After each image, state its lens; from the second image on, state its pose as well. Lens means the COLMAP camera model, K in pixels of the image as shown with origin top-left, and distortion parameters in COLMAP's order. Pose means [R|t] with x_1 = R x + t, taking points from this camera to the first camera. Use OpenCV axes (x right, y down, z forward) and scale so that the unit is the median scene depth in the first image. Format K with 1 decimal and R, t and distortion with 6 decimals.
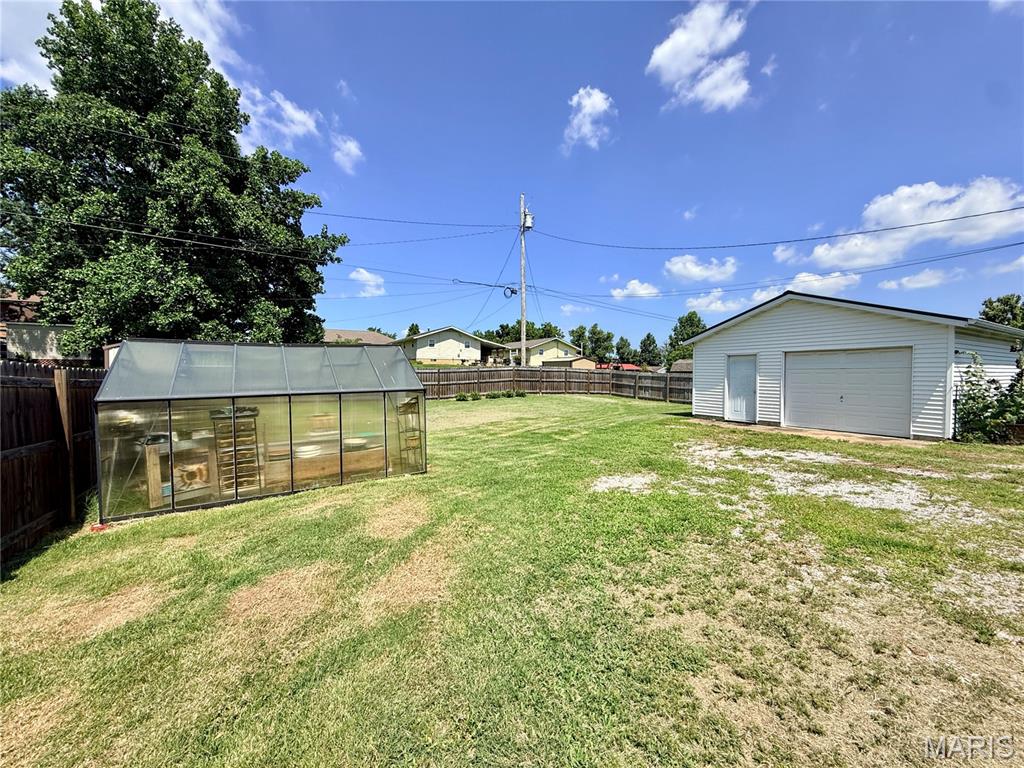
lens RADIAL K [[409.2, 0, 513.7], [0, 409.2, 385.3], [0, 0, 1]] dist [0.001471, 0.000344]
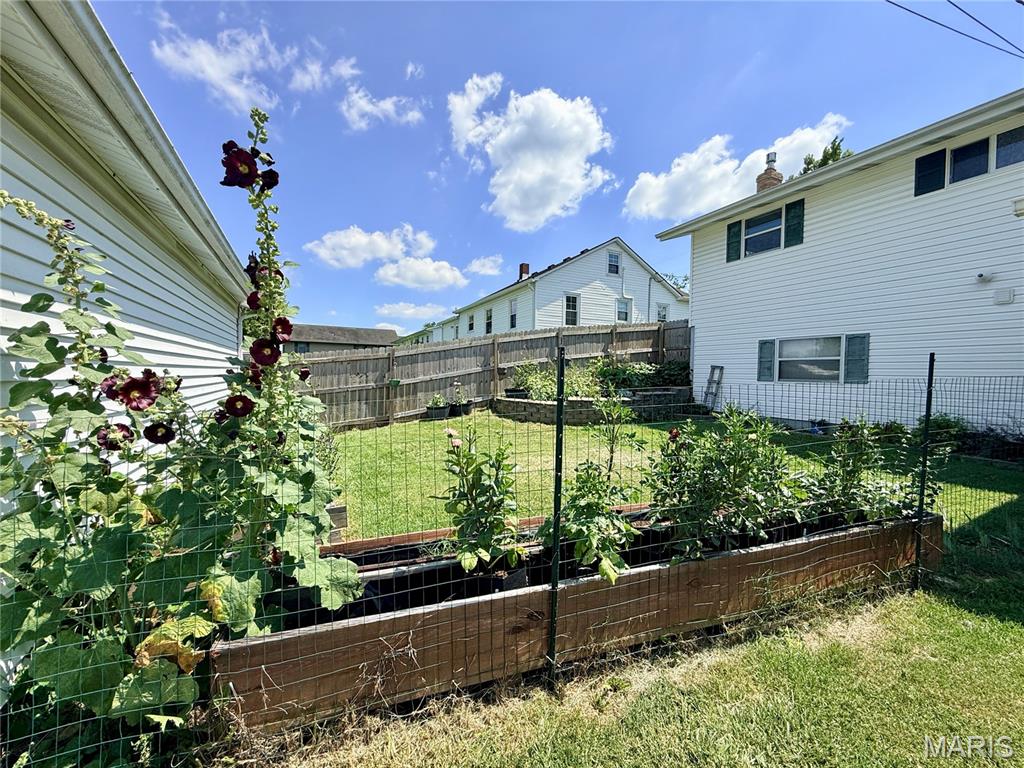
lens RADIAL K [[409.2, 0, 513.8], [0, 409.2, 386.1], [0, 0, 1]] dist [0.001471, 0.000344]
pose [[0.073887, -0.026973, 0.996902, 0.602412], [0.014527, 0.999557, 0.025968, -0.007319], [-0.997161, 0.012563, 0.074246, 0.497702]]
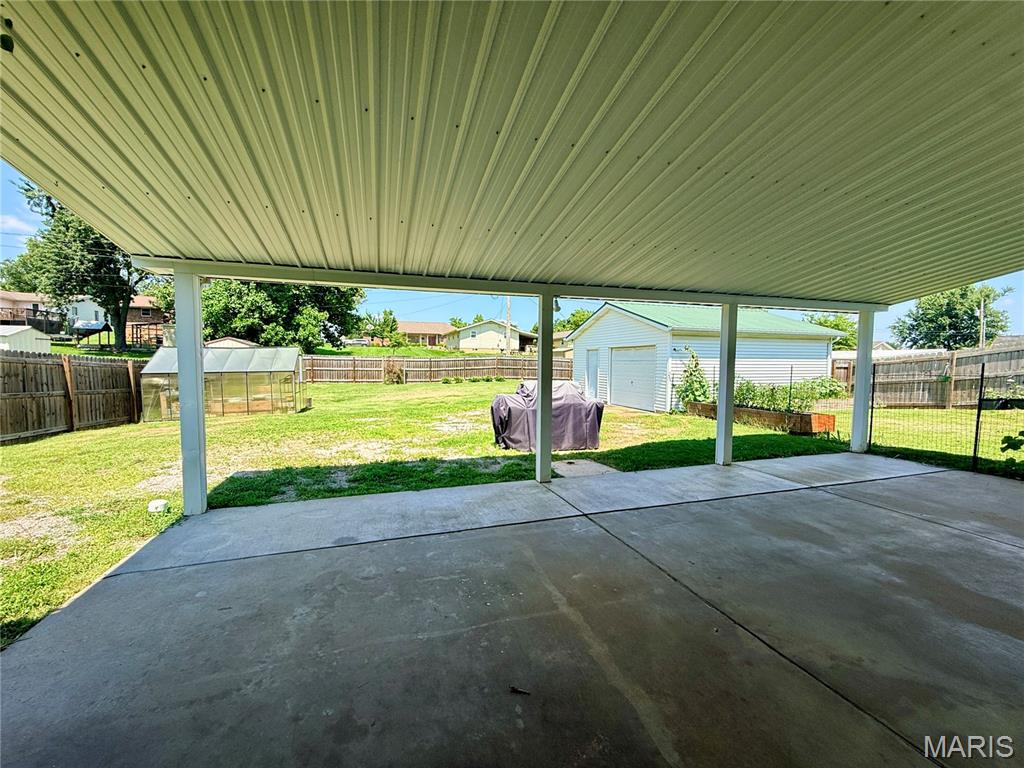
lens RADIAL K [[409.2, 0, 512.9], [0, 409.2, 385.4], [0, 0, 1]] dist [0.001471, 0.000344]
pose [[0.976105, 0.019157, -0.216455, 0.527716], [-0.012442, 0.999399, 0.032341, 0.000967], [0.216945, -0.028875, 0.975757, -0.284614]]
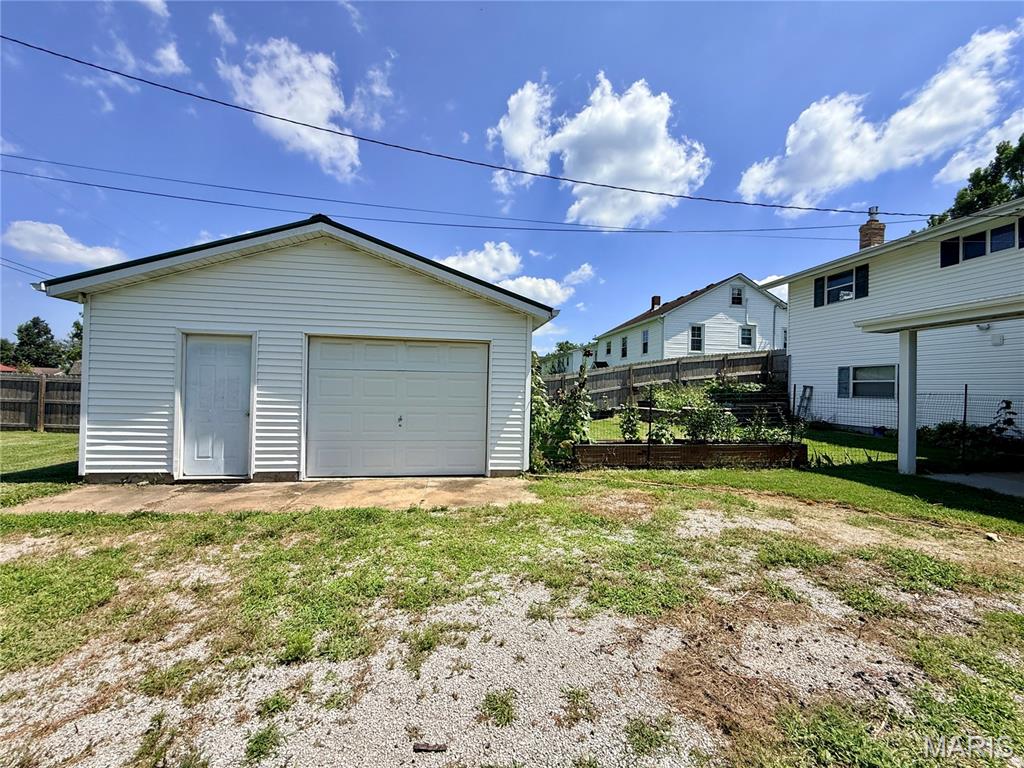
lens RADIAL K [[409.2, 0, 510.1], [0, 409.2, 384.2], [0, 0, 1]] dist [0.001471, 0.000344]
pose [[0.389215, 0.018819, 0.920955, 0.231575], [0.005058, 0.999733, -0.022566, -0.005336], [-0.921133, 0.013441, 0.389016, 0.460023]]
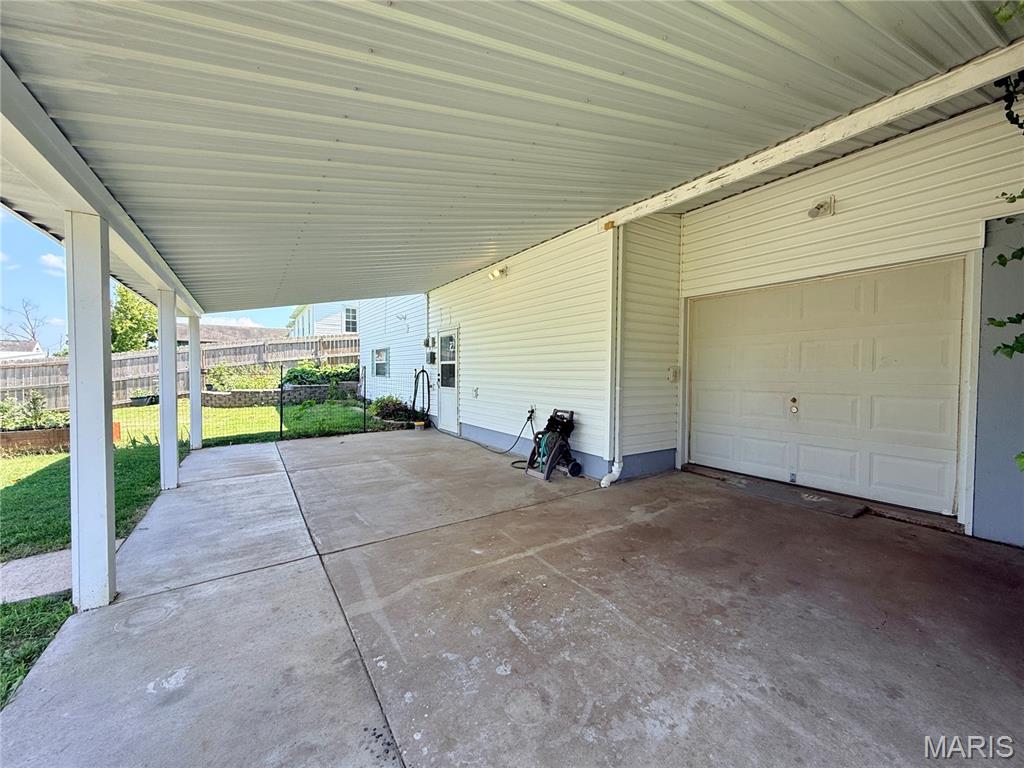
lens RADIAL K [[409.2, 0, 511.1], [0, 409.2, 380.3], [0, 0, 1]] dist [0.001471, 0.000344]
pose [[-0.046427, -0.020770, 0.998706, 0.308929], [0.024557, 0.999458, 0.021927, 0.003104], [-0.998620, 0.025544, -0.045892, -0.105710]]
